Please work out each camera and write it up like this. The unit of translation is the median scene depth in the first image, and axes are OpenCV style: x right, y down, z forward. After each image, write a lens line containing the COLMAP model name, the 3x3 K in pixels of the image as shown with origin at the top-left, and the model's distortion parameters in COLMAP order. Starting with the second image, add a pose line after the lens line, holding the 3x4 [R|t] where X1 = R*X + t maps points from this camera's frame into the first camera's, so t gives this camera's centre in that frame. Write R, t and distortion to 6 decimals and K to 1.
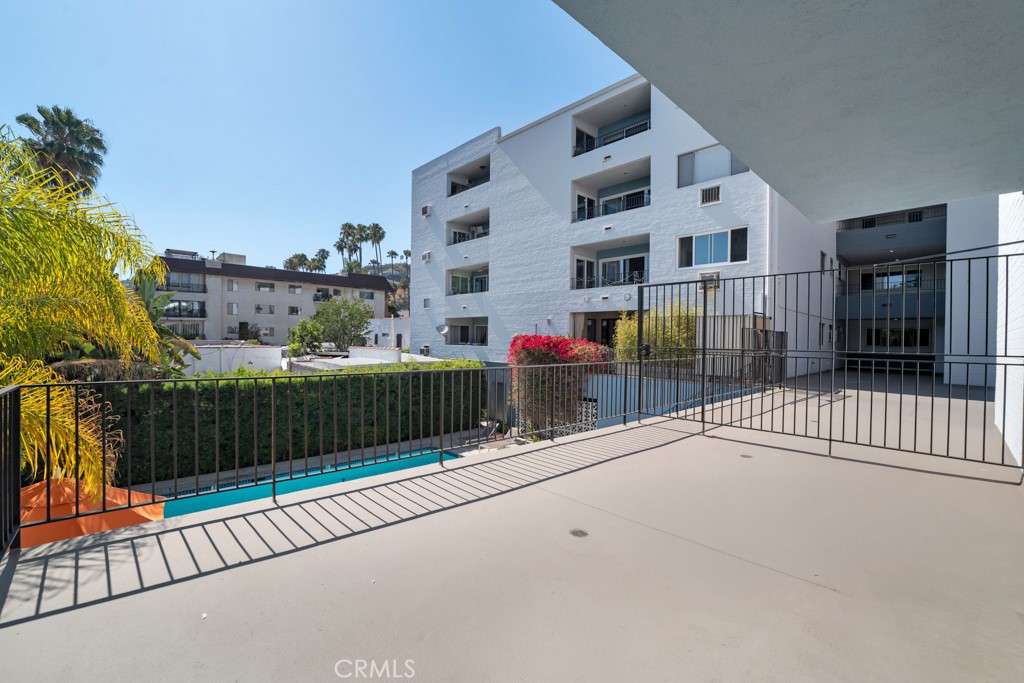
lens RADIAL K [[432.7, 0, 506.2], [0, 432.7, 341.1], [0, 0, 1]] dist [-0.037534, 0.008026]
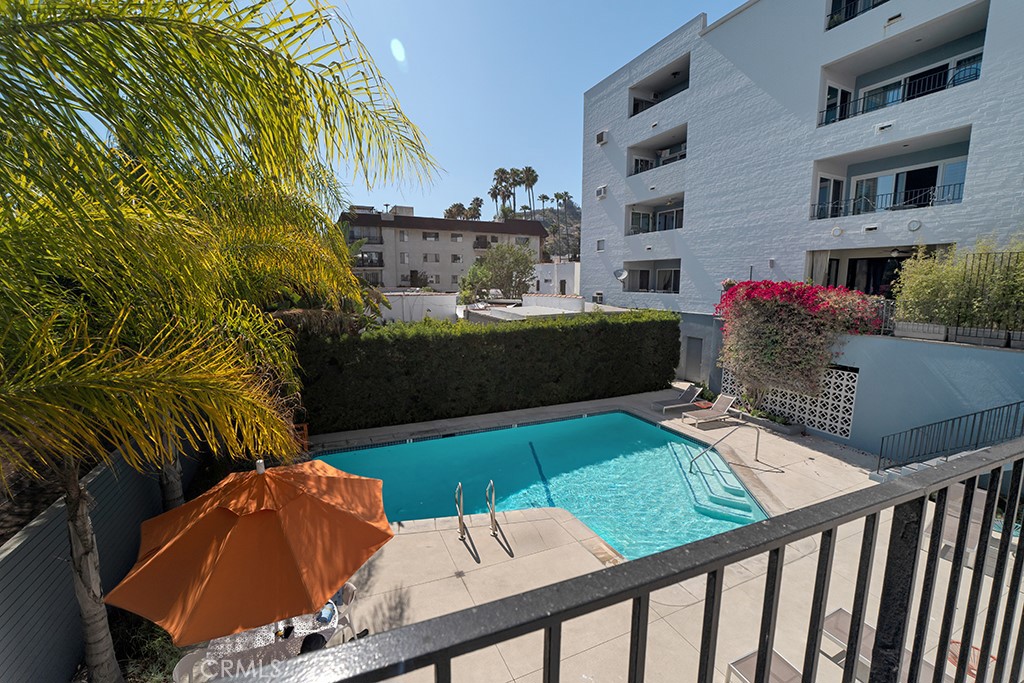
lens RADIAL K [[432.7, 0, 506.2], [0, 432.7, 341.1], [0, 0, 1]] dist [-0.037534, 0.008026]
pose [[0.944359, 0.036754, -0.326857, -0.076232], [0.004257, 0.992288, 0.123878, -0.002306], [0.328889, -0.118376, 0.936920, 0.080308]]
